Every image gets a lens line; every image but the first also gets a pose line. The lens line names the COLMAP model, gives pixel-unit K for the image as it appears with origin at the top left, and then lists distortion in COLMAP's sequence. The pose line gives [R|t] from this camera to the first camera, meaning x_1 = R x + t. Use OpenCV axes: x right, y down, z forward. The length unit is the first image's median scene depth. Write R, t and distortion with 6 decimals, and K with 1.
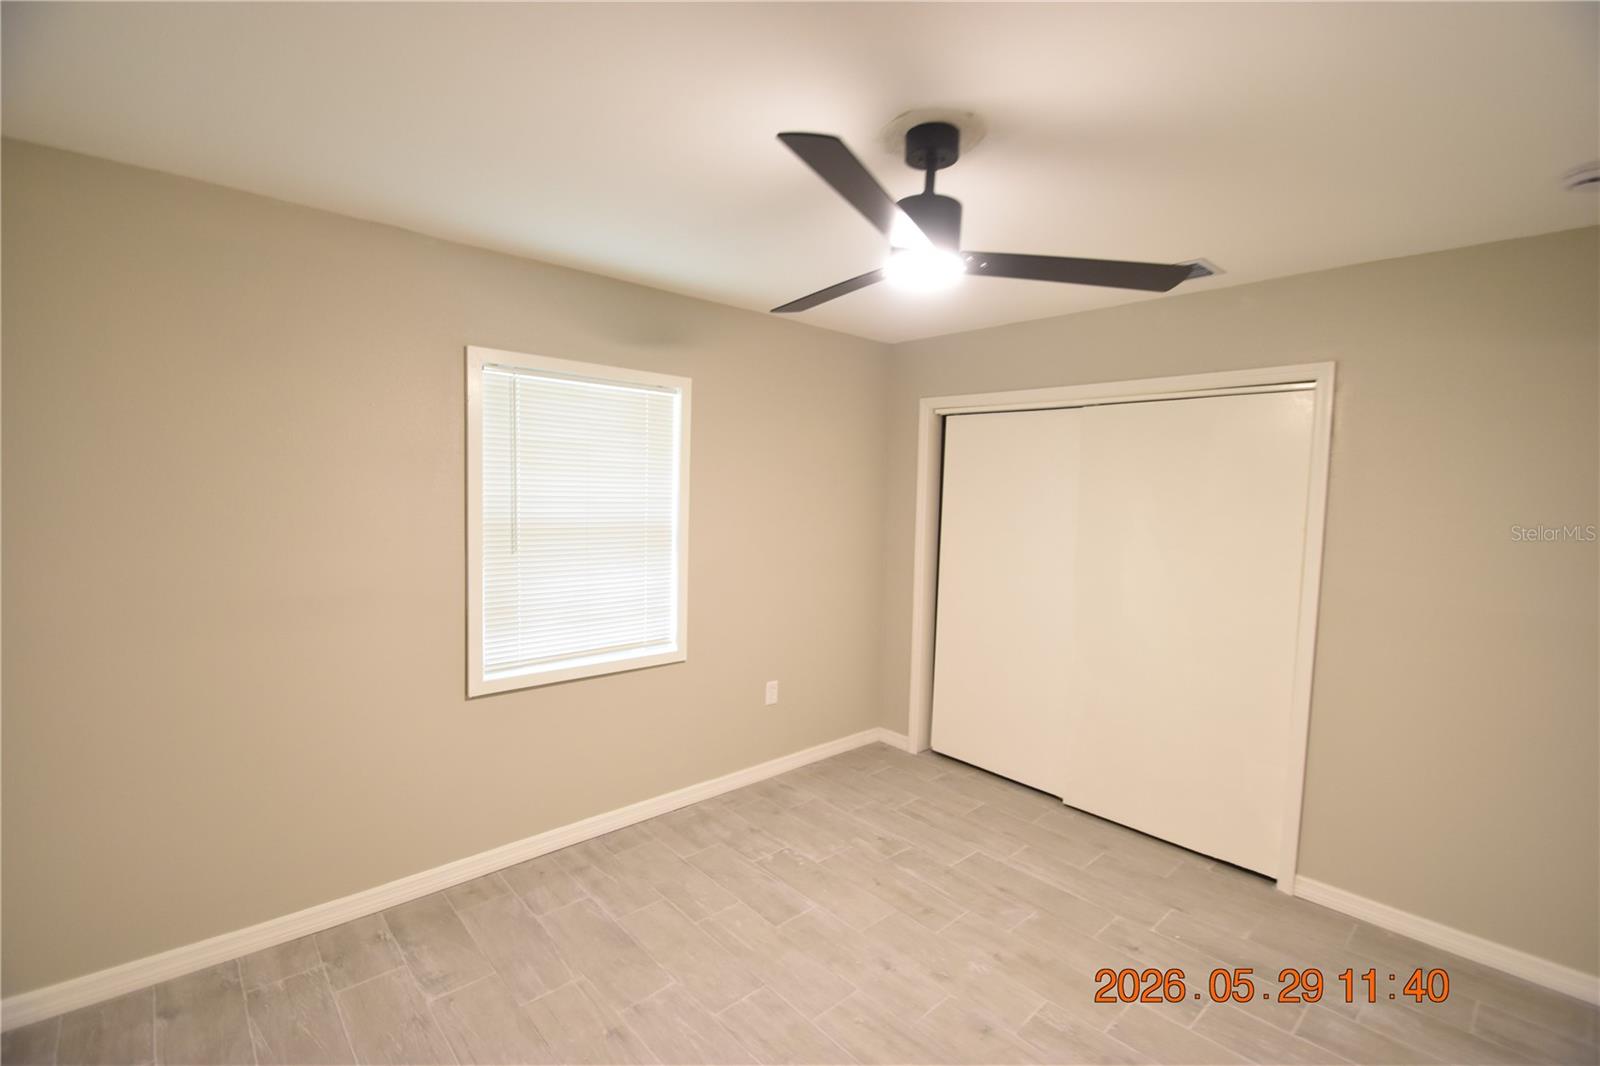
lens RADIAL K [[692.4, 0, 798.0], [0, 692.4, 536.8], [0, 0, 1]] dist [0.001856, -0.011913]
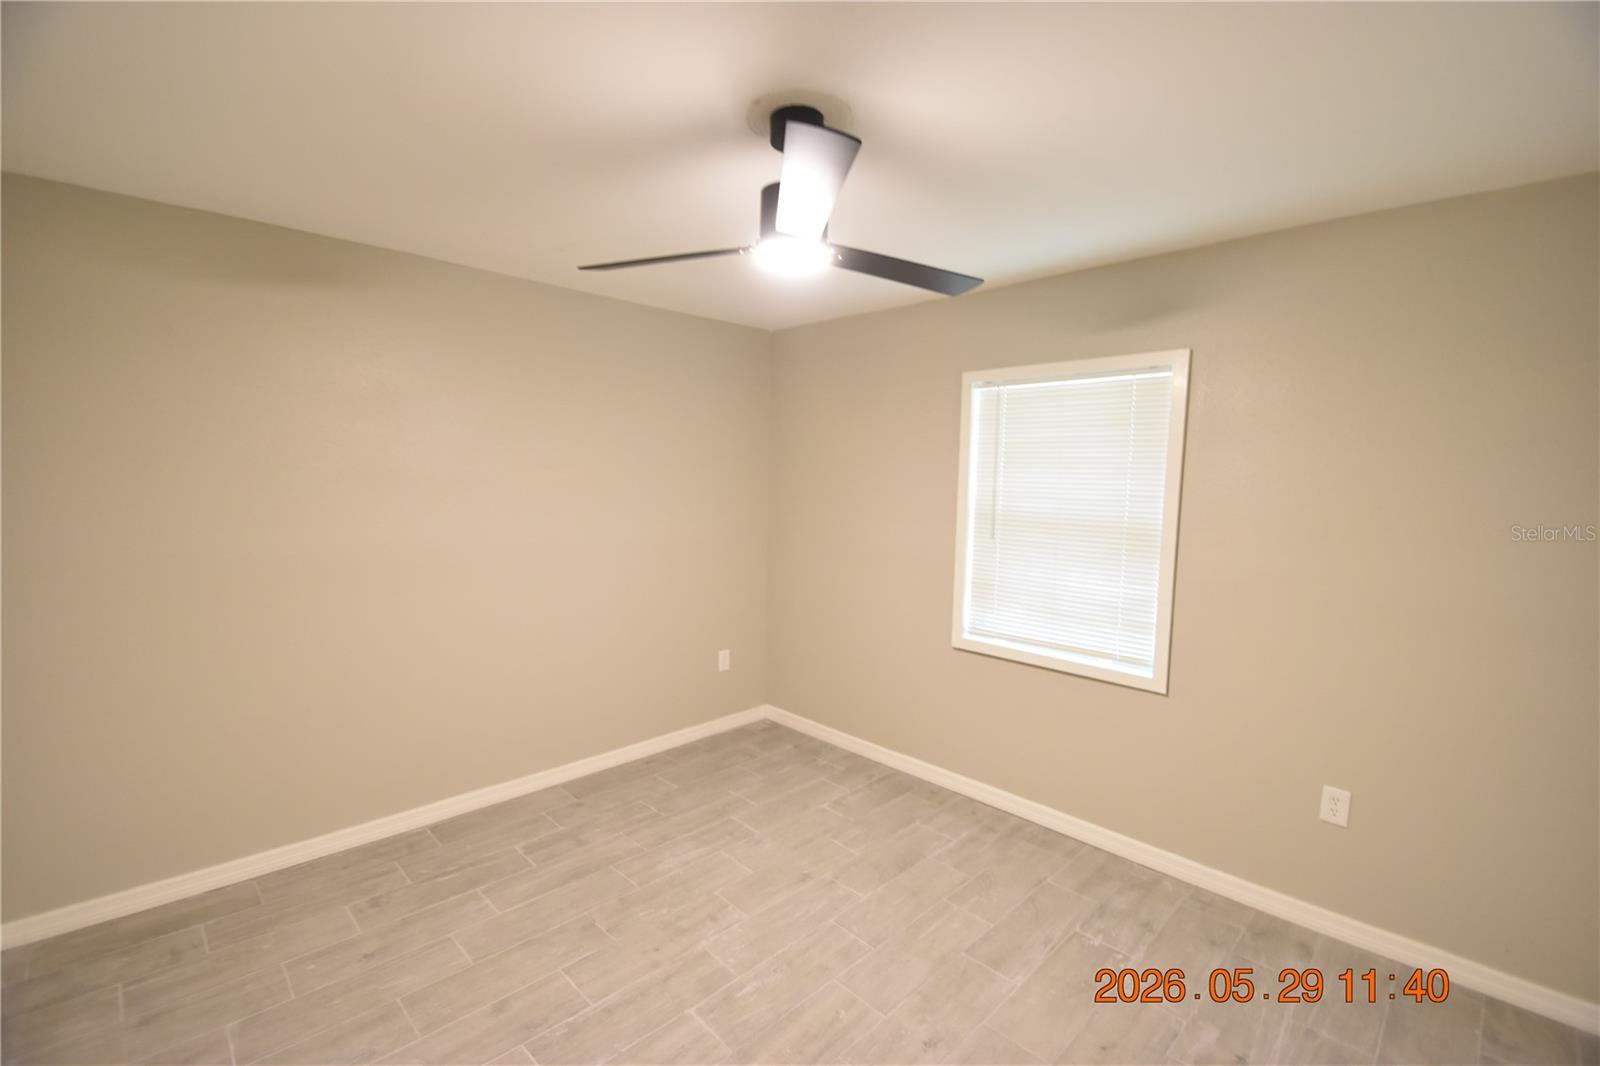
lens RADIAL K [[692.4, 0, 798.0], [0, 692.4, 536.8], [0, 0, 1]] dist [0.001856, -0.011913]
pose [[0.040555, 0.067385, -0.996902, 0.761658], [-0.087301, 0.994147, 0.063647, -0.027116], [0.995356, 0.084449, 0.046200, 0.621015]]
